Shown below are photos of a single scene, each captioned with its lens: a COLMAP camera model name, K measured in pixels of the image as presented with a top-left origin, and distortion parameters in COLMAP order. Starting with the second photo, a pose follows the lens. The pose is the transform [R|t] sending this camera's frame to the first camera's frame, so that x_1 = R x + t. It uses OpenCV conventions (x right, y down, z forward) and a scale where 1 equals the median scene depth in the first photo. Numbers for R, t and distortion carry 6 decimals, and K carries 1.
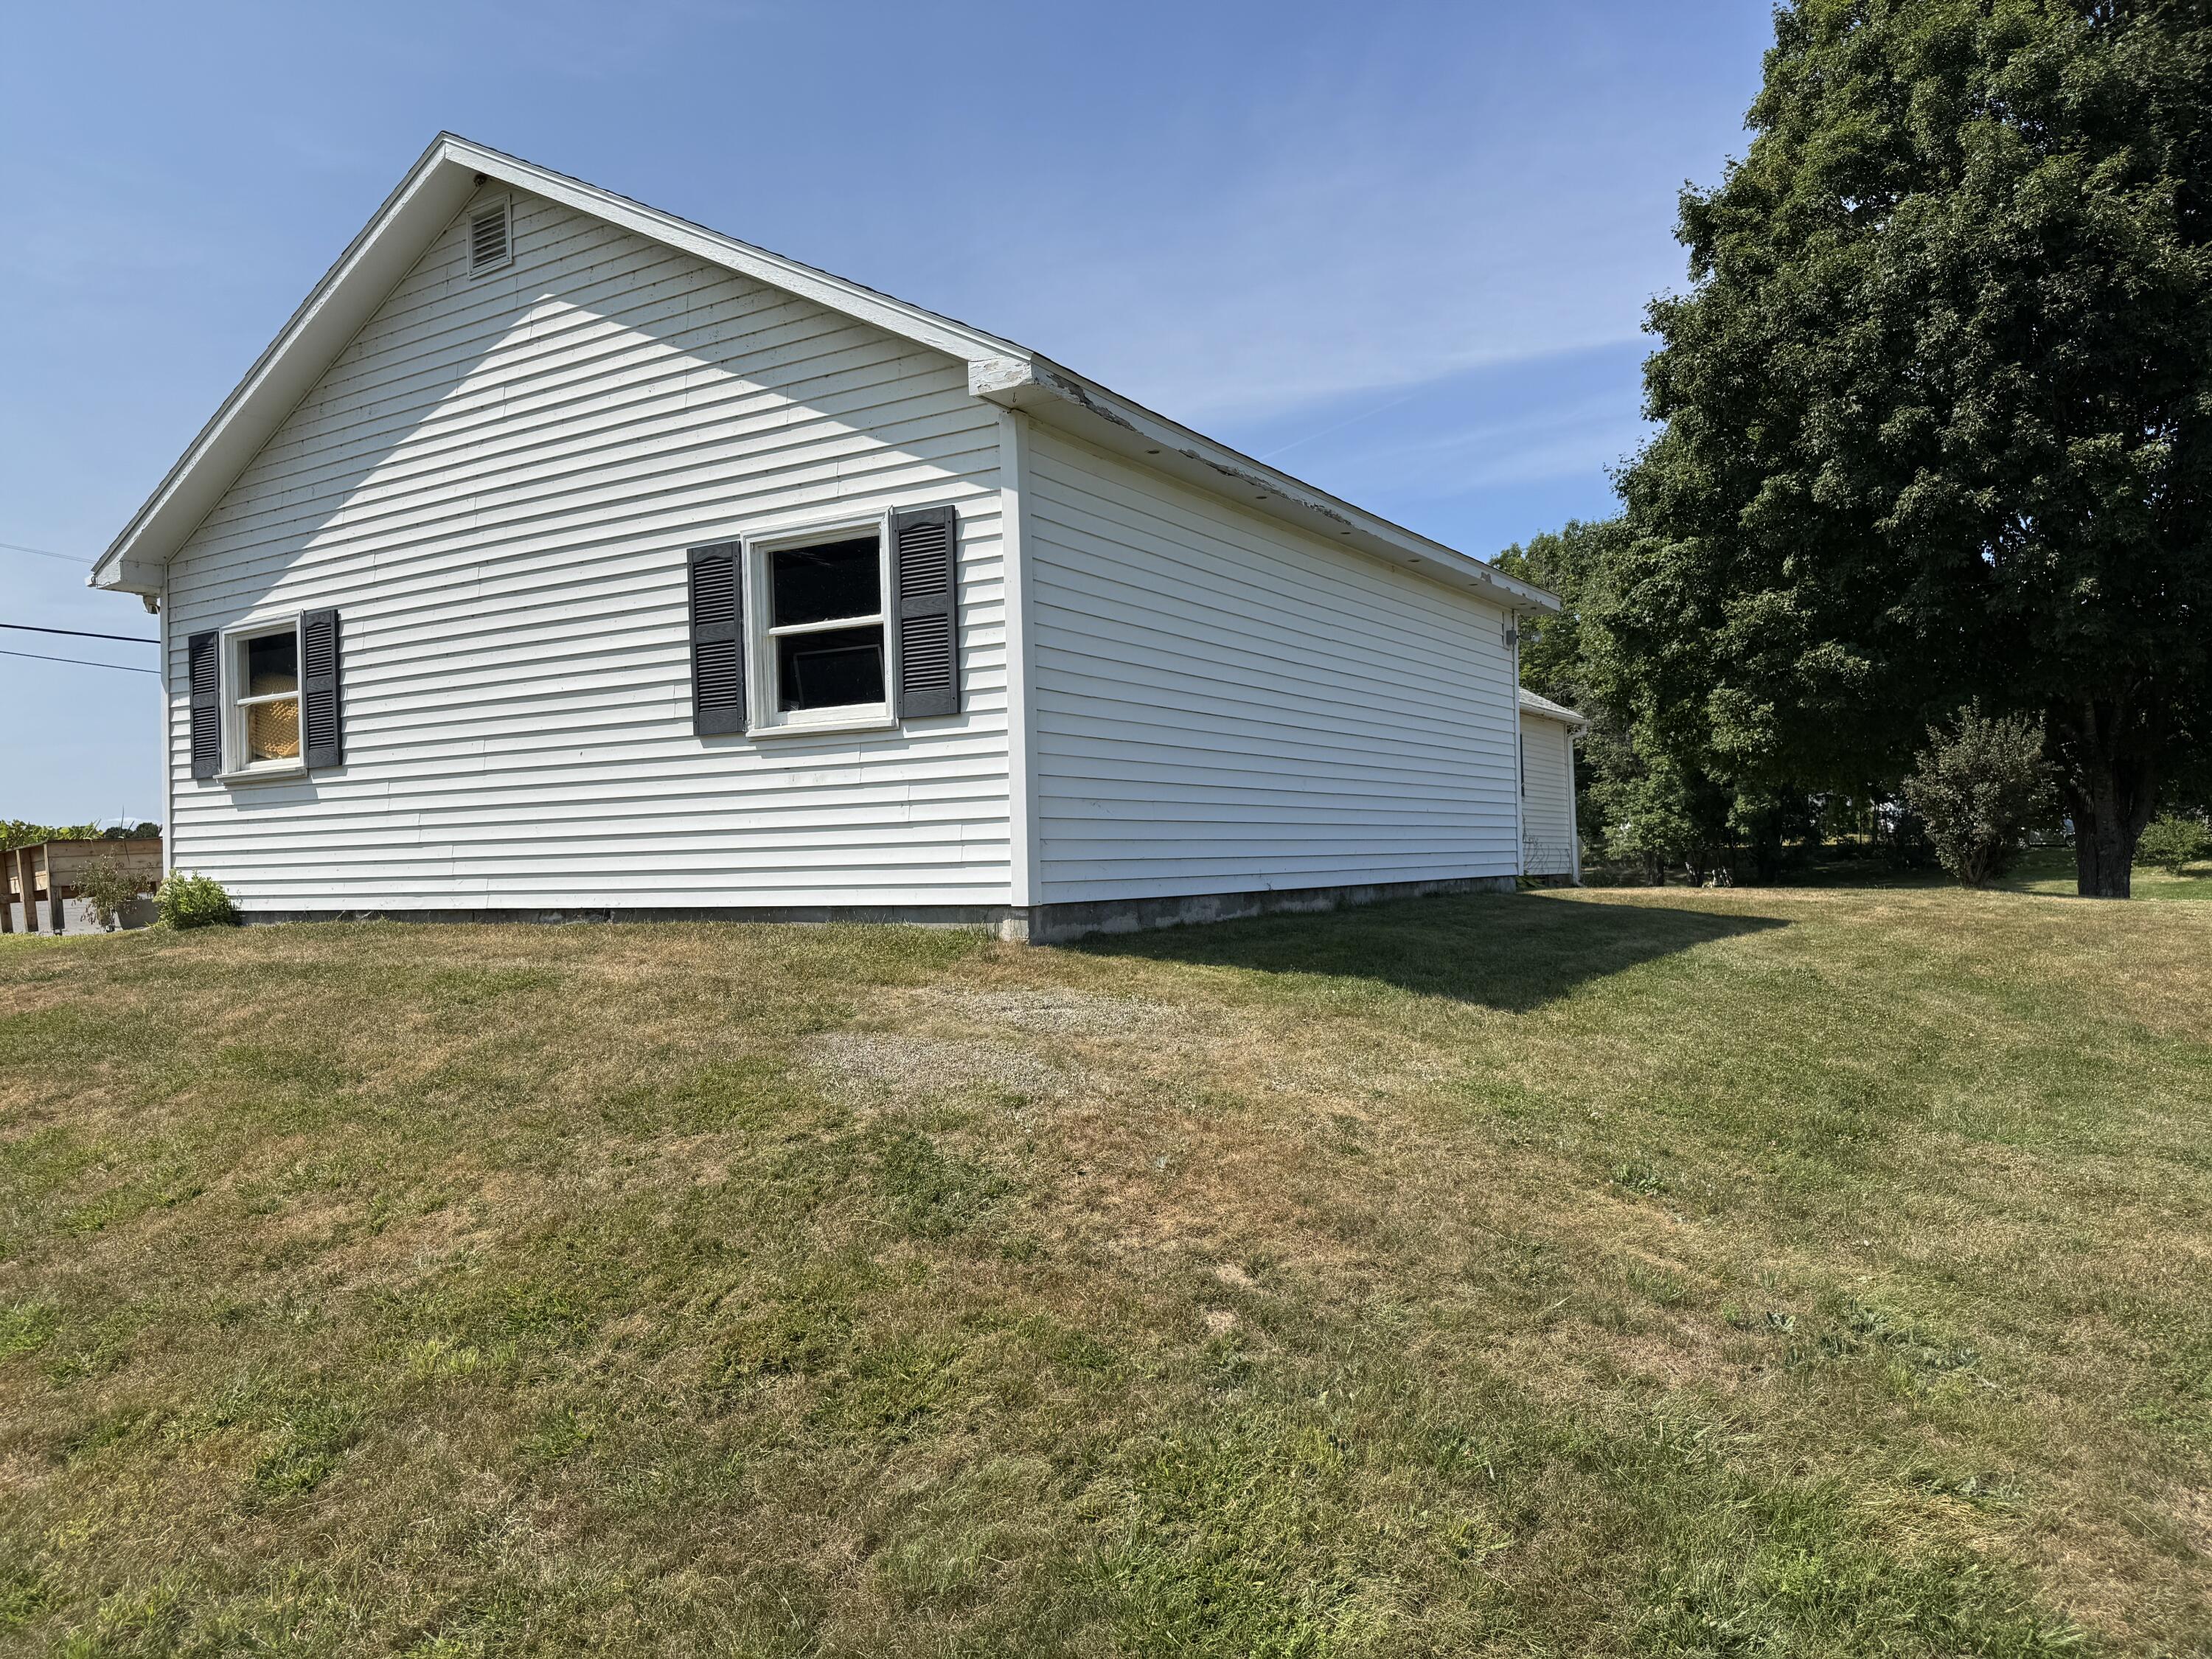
lens RADIAL K [[1574.7, 0, 1106.0], [0, 1574.7, 829.5], [0, 0, 1]] dist [-0.000385, -0.001438]
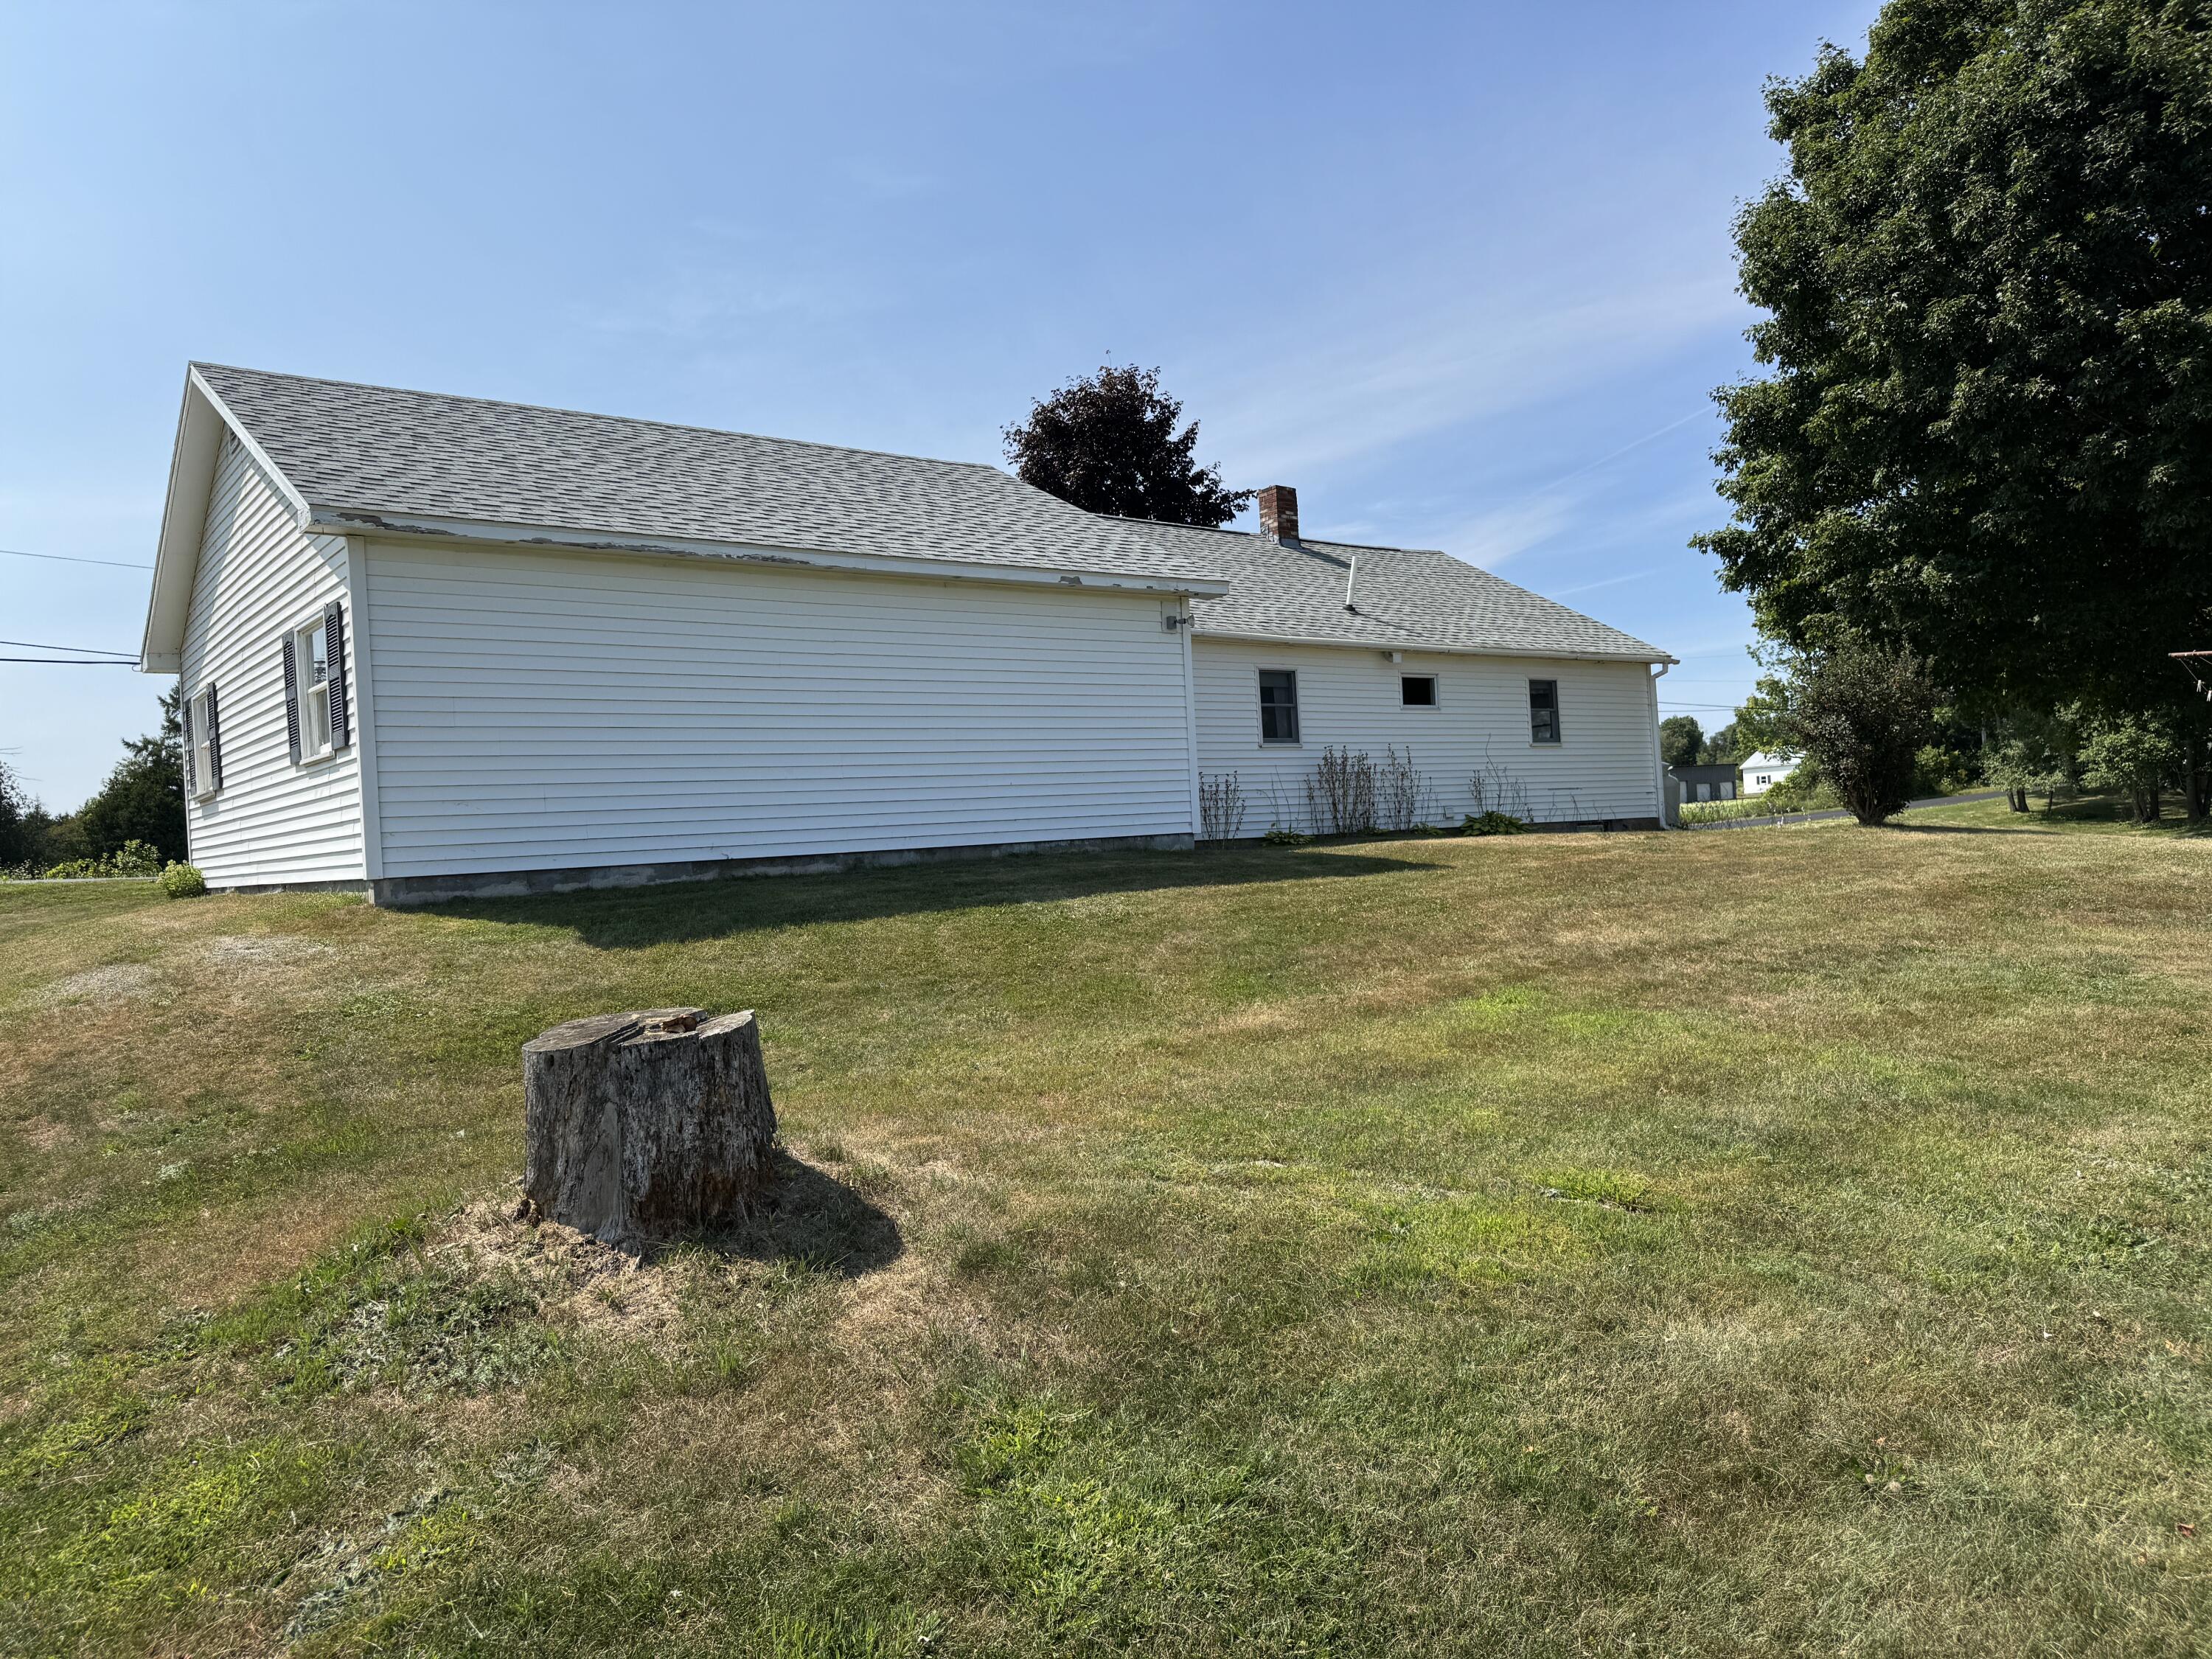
lens RADIAL K [[1574.7, 0, 1106.0], [0, 1574.7, 829.5], [0, 0, 1]] dist [-0.000385, -0.001438]
pose [[0.937558, -0.030649, -0.346476, 0.368033], [0.041292, 0.998874, 0.023376, -0.001192], [0.345369, -0.036223, 0.937768, -0.040239]]
